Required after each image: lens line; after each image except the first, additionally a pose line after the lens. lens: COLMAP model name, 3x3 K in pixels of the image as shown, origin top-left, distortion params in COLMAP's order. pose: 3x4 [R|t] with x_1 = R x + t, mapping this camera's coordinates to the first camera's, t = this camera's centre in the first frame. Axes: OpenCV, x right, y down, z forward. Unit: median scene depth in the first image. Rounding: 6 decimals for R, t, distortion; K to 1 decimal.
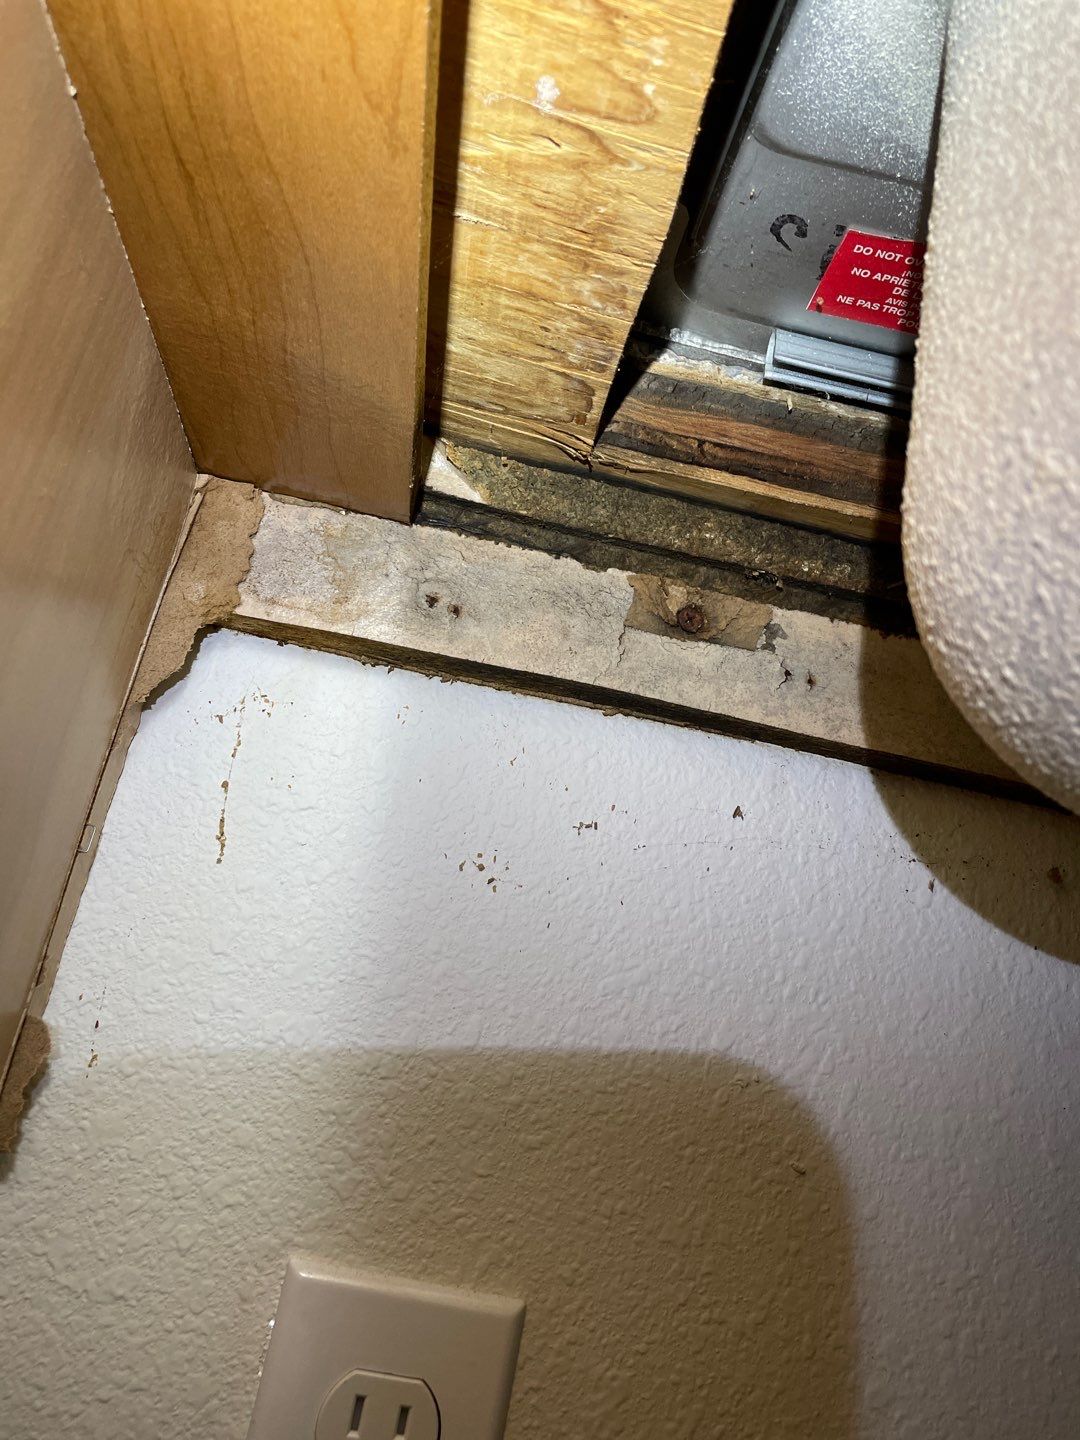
lens RADIAL K [[1087.4, 0, 544.5], [0, 1087.4, 707.8], [0, 0, 1]] dist [0.087497, -0.119525]
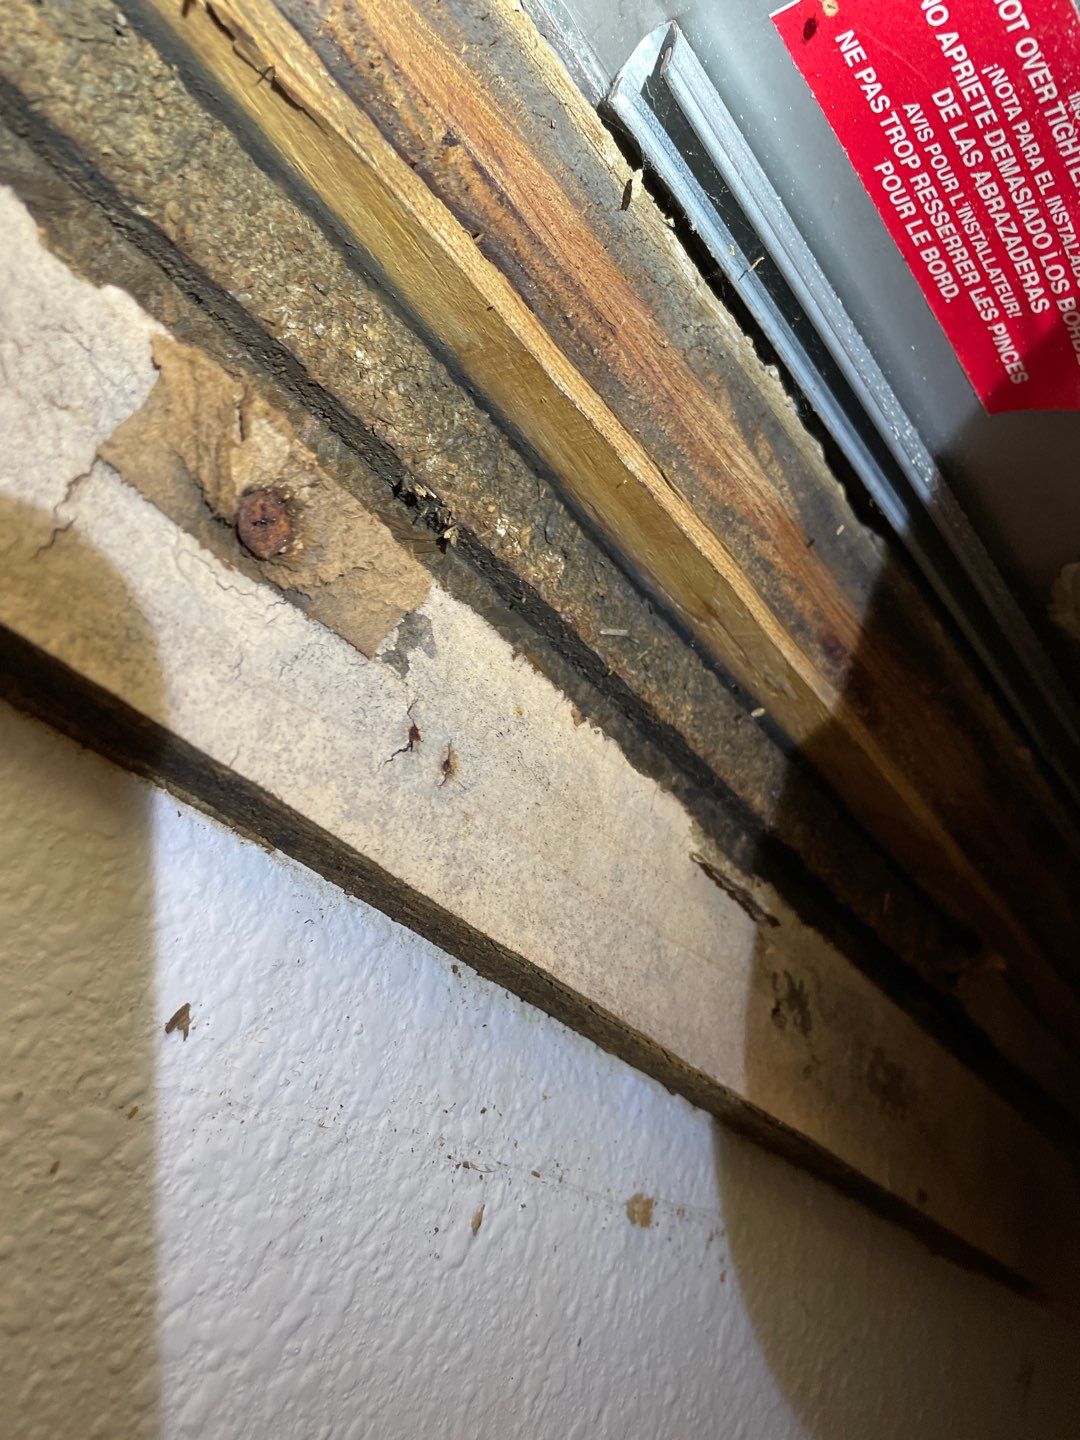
lens RADIAL K [[1104.1, 0, 553.6], [0, 1104.1, 699.7], [0, 0, 1]] dist [0.074399, -0.129330]
pose [[0.724440, 0.341810, 0.598626, -0.006431], [-0.356674, 0.928989, -0.098807, -0.020409], [-0.589890, -0.141934, 0.794912, 0.617062]]
